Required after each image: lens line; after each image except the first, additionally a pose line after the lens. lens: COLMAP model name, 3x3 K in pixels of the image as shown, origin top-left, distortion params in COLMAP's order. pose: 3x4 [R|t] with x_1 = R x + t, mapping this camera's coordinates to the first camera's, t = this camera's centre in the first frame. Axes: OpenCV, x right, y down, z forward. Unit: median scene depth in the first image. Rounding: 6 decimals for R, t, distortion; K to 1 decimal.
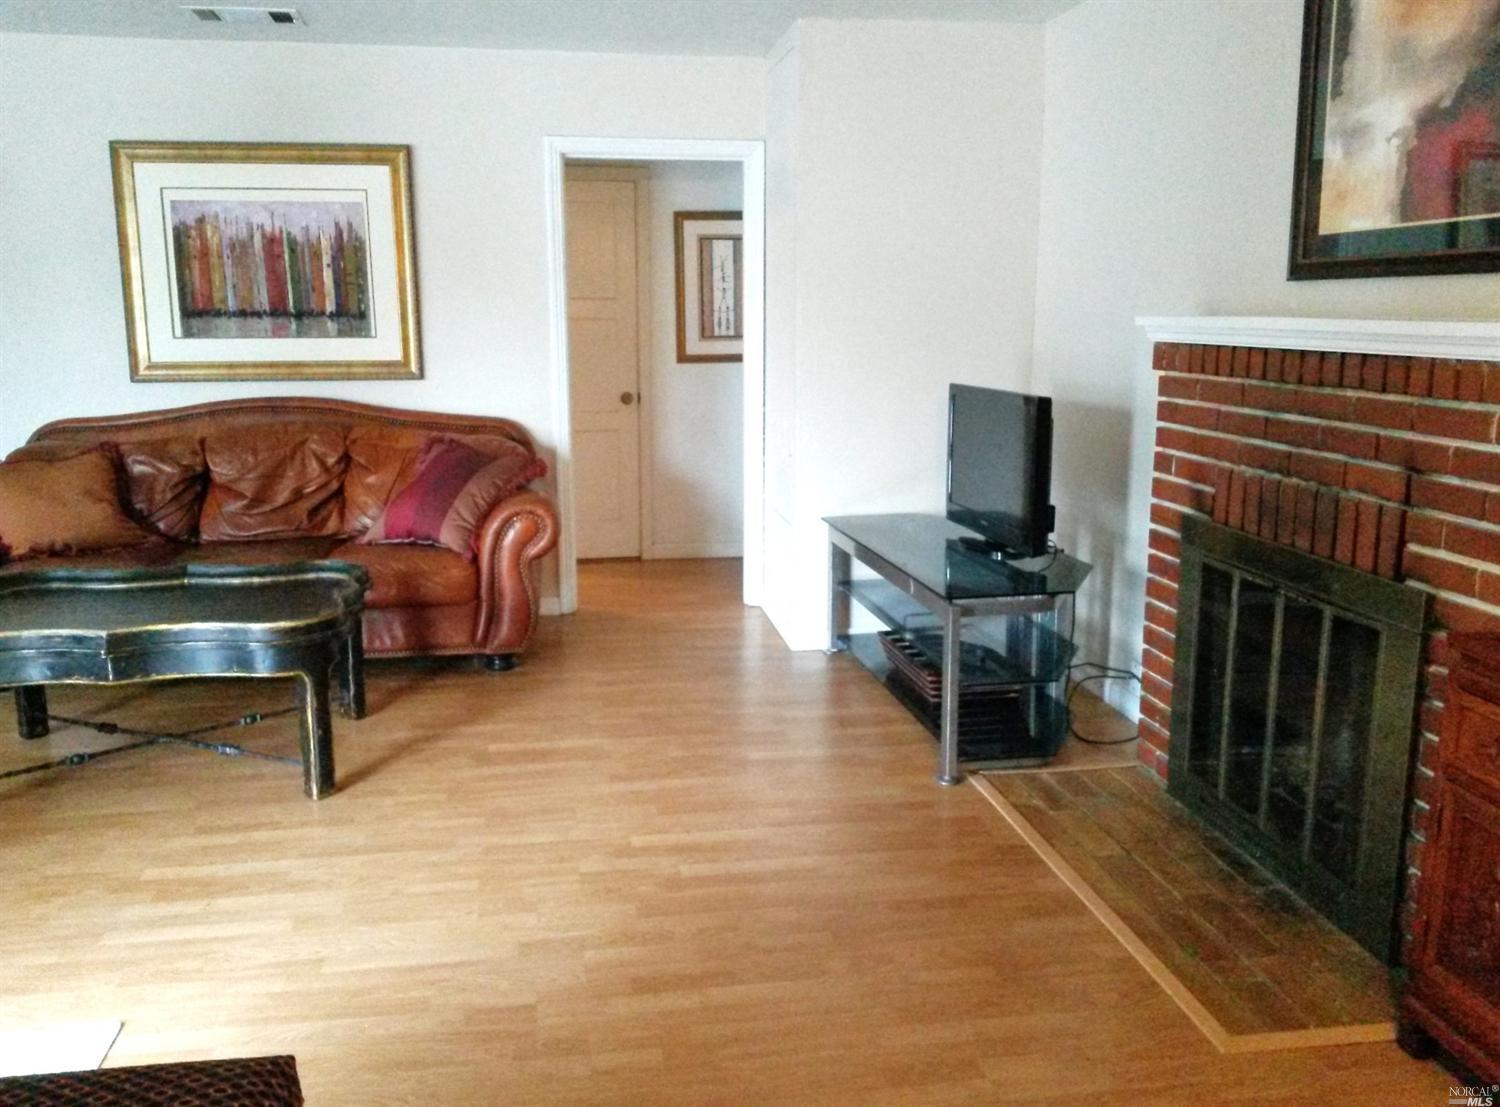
lens RADIAL K [[1280.0, 0, 750.0], [0, 1280.0, 553.5], [0, 0, 1]] dist [-0.003649, -0.020214]
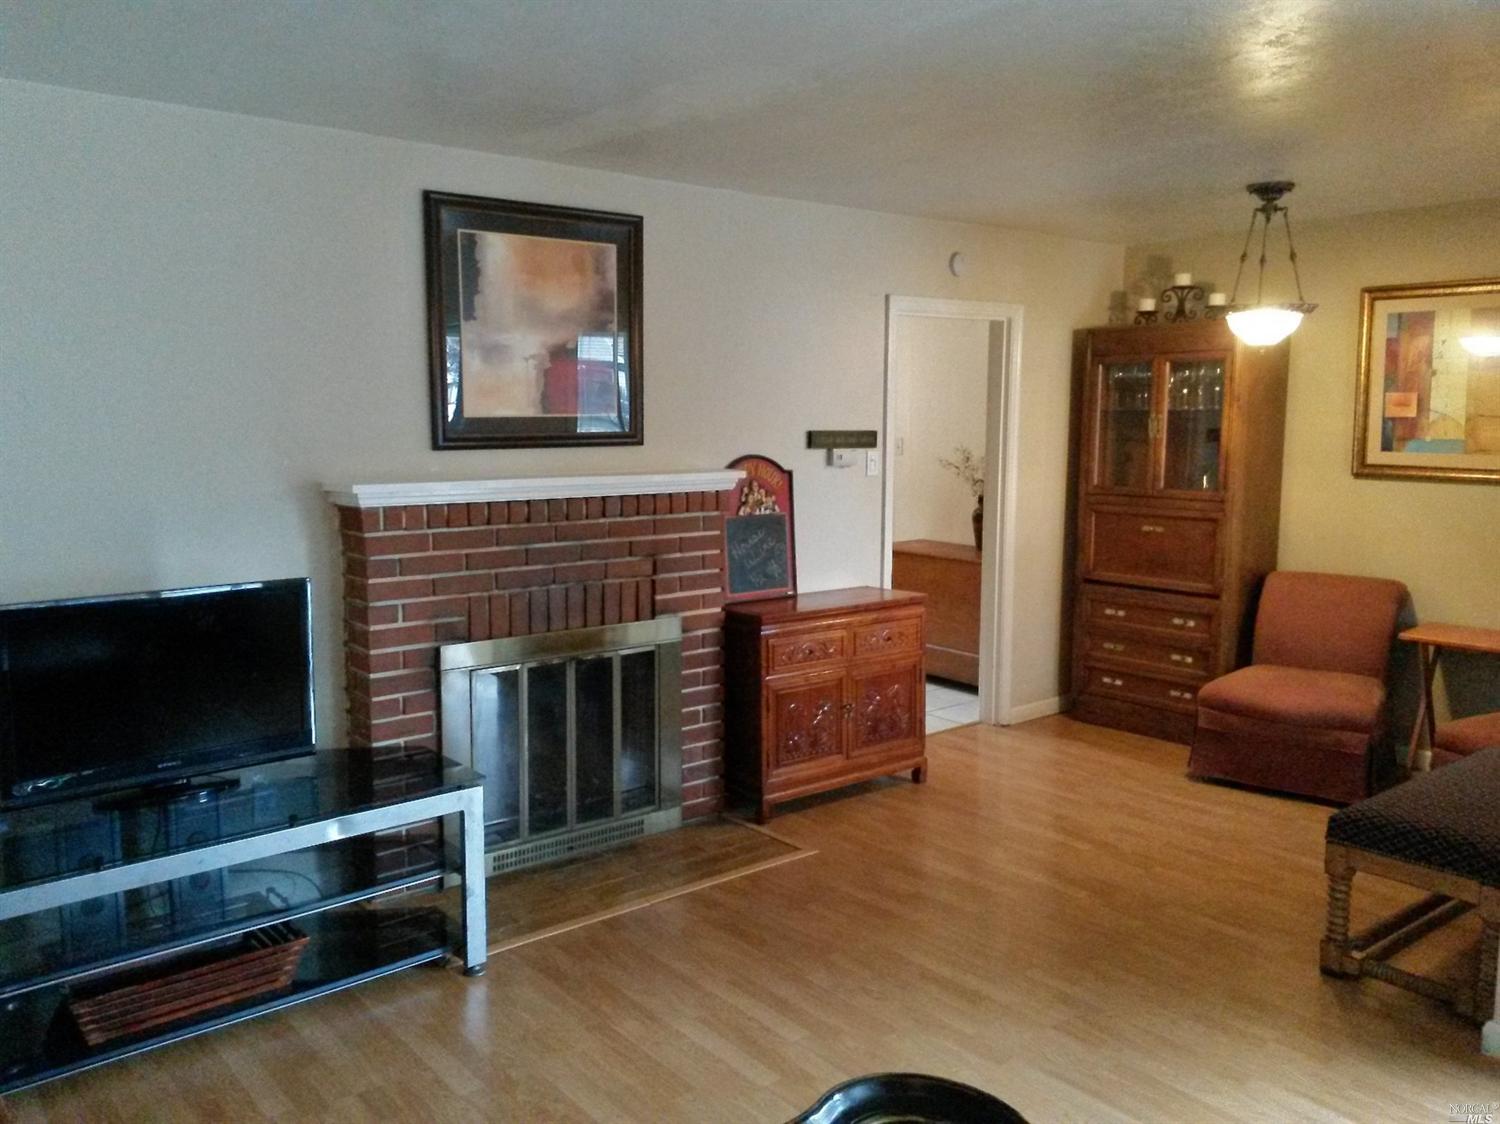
lens RADIAL K [[1204.4, 0, 740.4], [0, 1204.4, 542.2], [0, 0, 1]] dist [0.118412, -0.203714]
pose [[-0.494755, -0.099704, 0.863294, -0.520877], [0.160235, 0.965898, 0.203385, -0.212423], [-0.854132, 0.238956, -0.461907, 0.869984]]
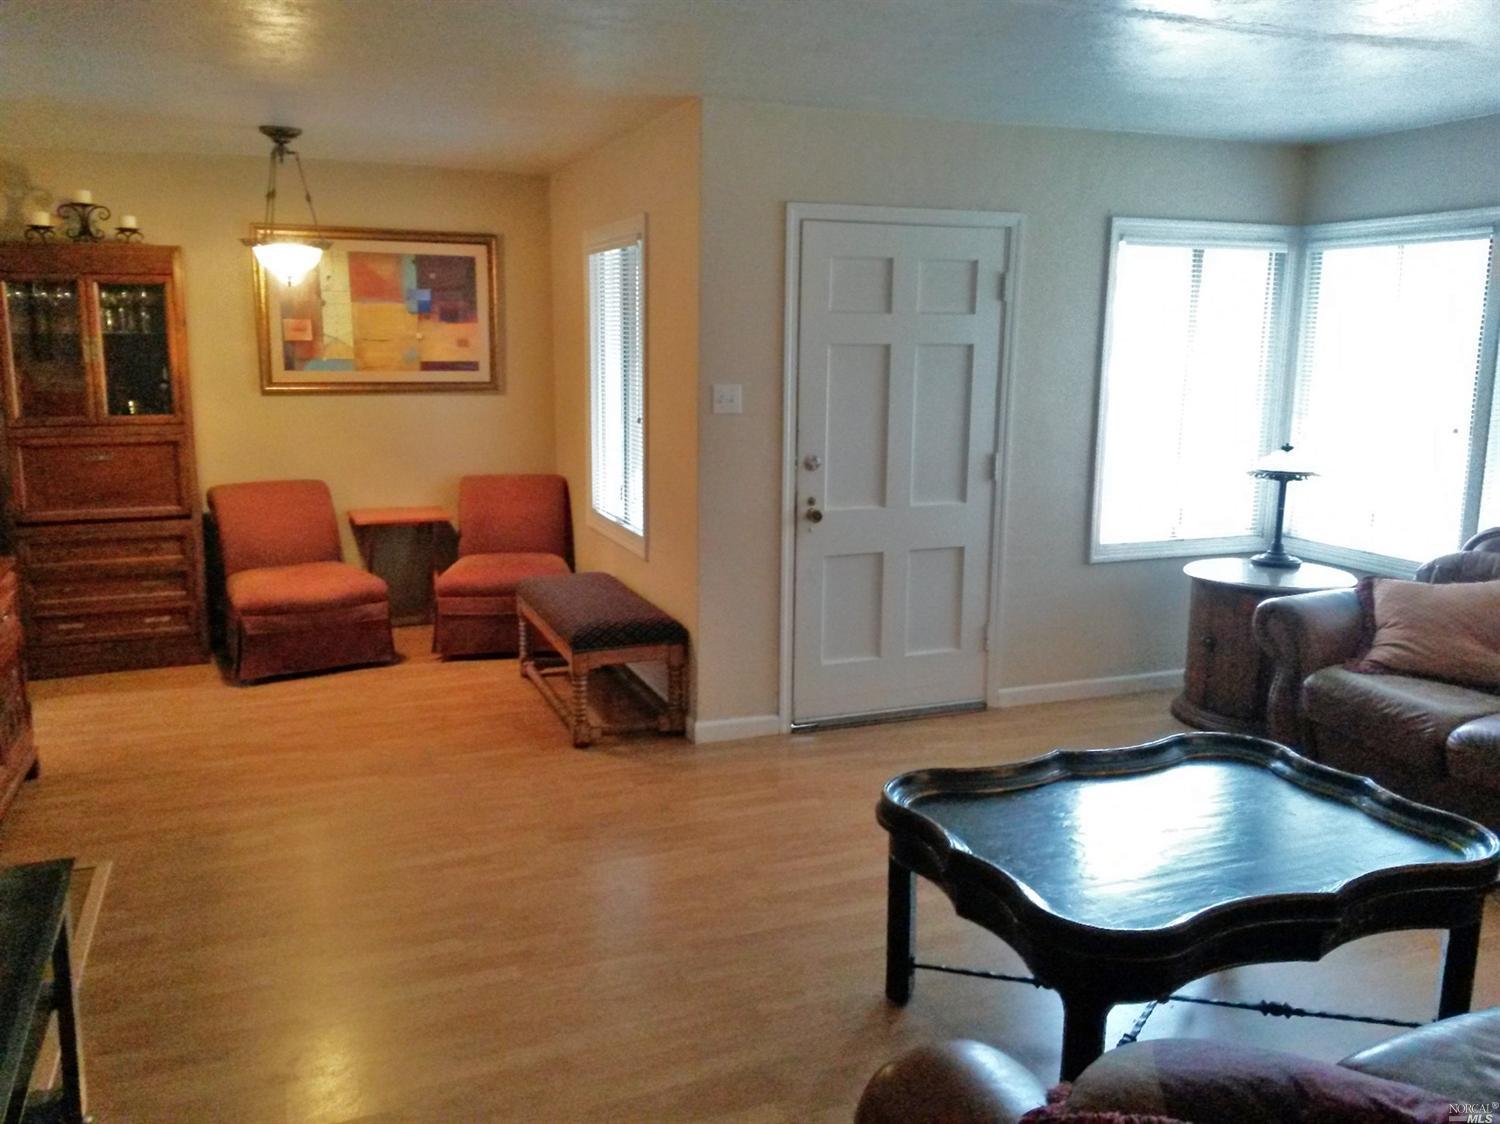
lens RADIAL K [[1204.4, 0, 740.4], [0, 1204.4, 542.2], [0, 0, 1]] dist [0.118412, -0.203714]
pose [[-0.979644, 0.025116, -0.199165, -0.061027], [-0.047011, 0.935849, 0.349252, -0.272030], [0.195160, 0.351505, -0.915618, 1.159806]]
